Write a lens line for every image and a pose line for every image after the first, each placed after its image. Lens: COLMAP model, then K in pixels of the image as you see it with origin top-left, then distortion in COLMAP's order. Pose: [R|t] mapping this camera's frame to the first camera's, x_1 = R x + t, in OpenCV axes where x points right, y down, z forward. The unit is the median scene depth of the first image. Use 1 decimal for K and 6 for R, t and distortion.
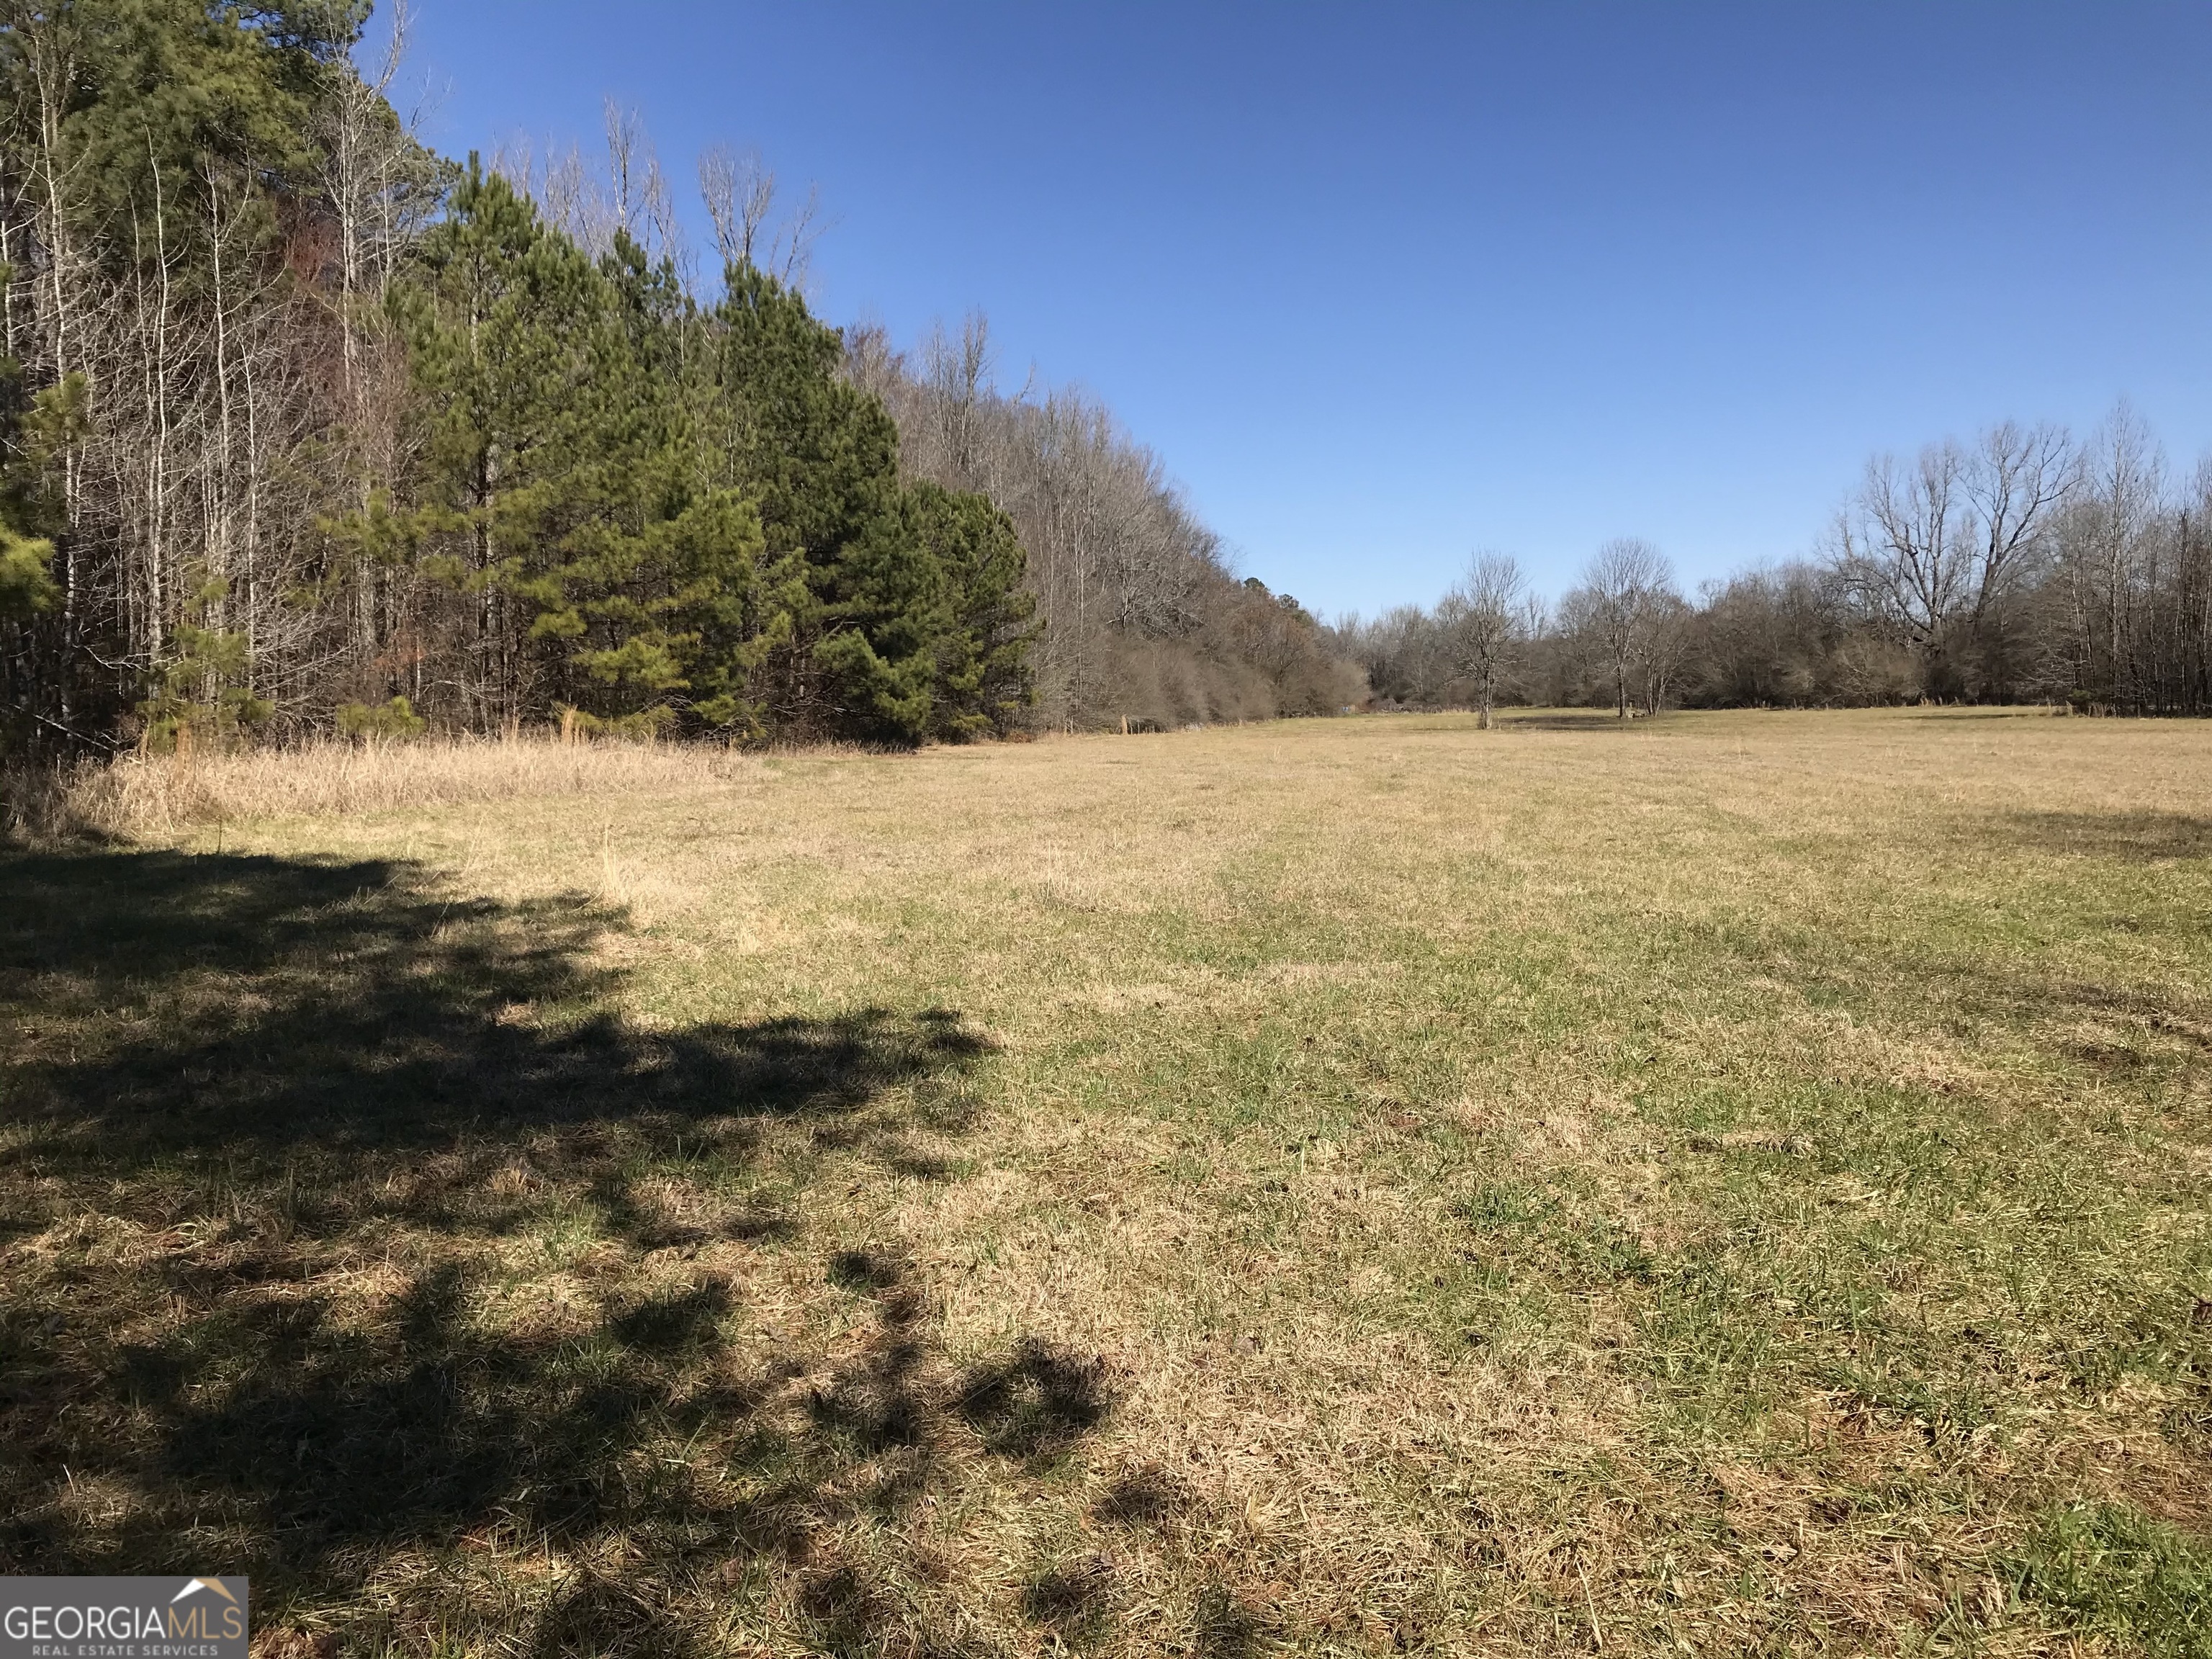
lens RADIAL K [[1794.4, 0, 1115.0], [0, 1794.4, 827.0], [0, 0, 1]] dist [0.000757, -0.001825]
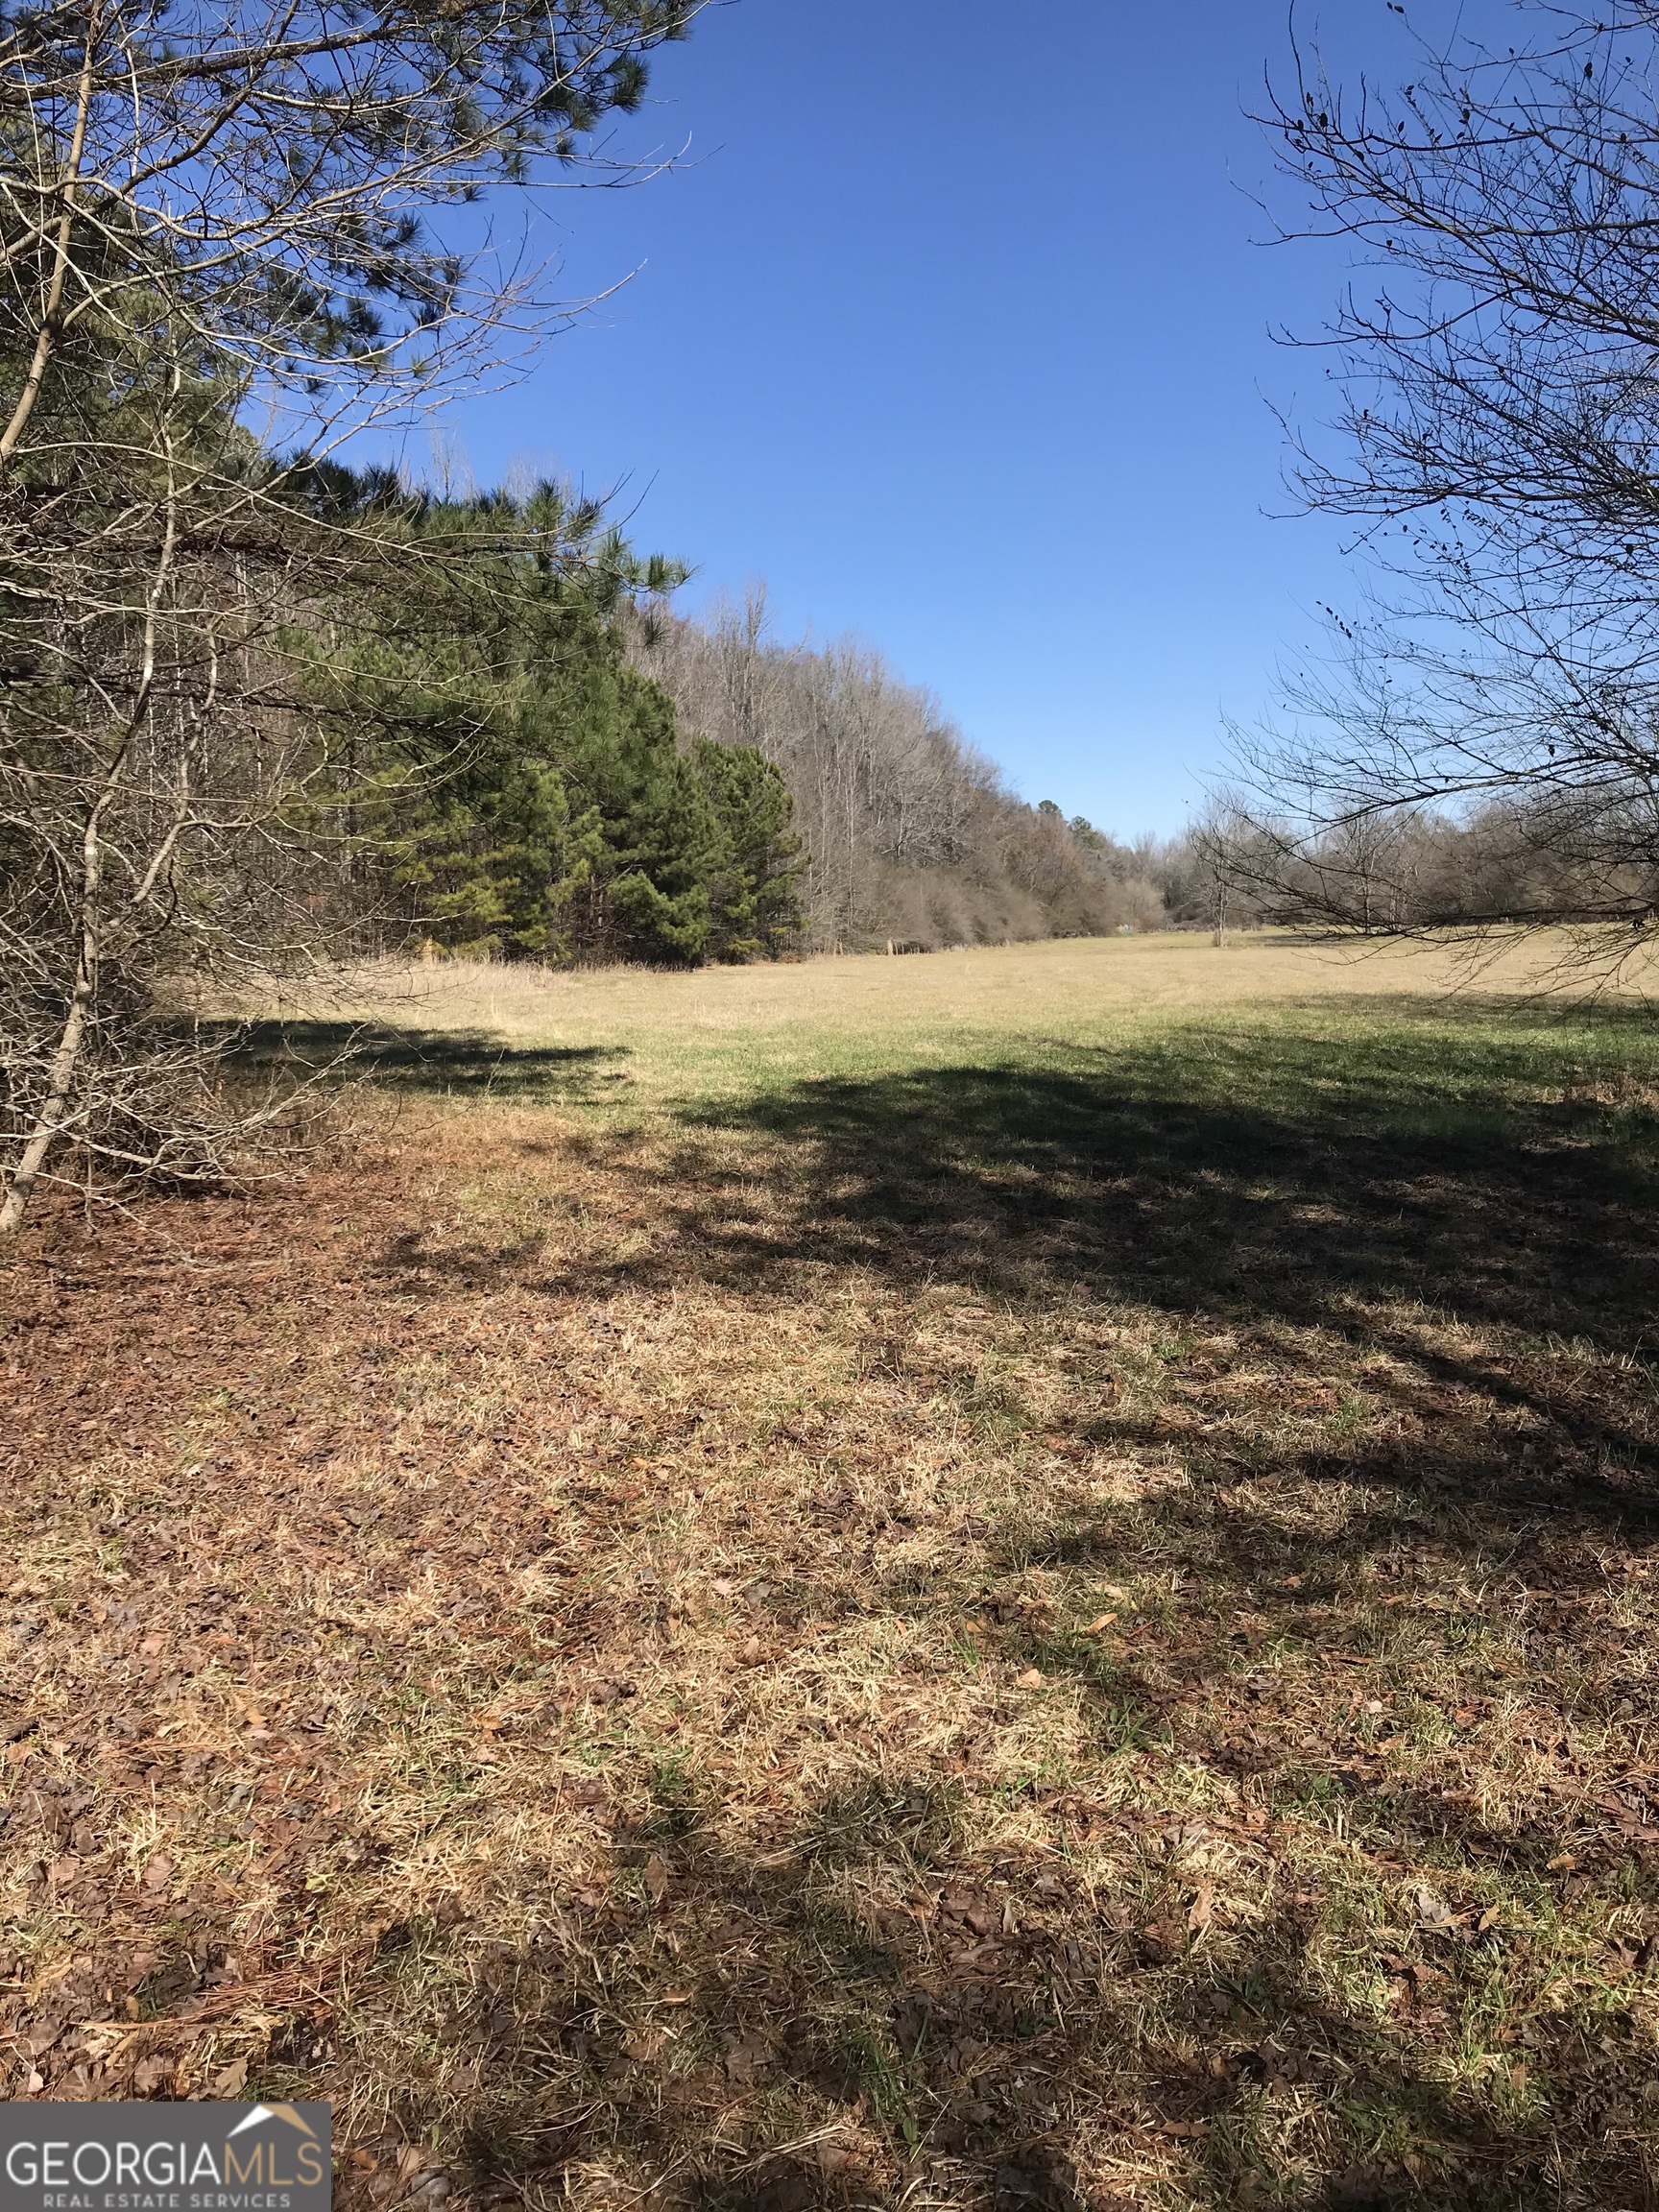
lens RADIAL K [[1794.4, 0, 823.6], [0, 1794.4, 1108.9], [0, 0, 1]] dist [0.000757, -0.001825]
pose [[0.998413, -0.007673, -0.055782, 0.036827], [0.009481, 0.999436, 0.032213, 0.011475], [0.055504, -0.032691, 0.997923, -0.177217]]
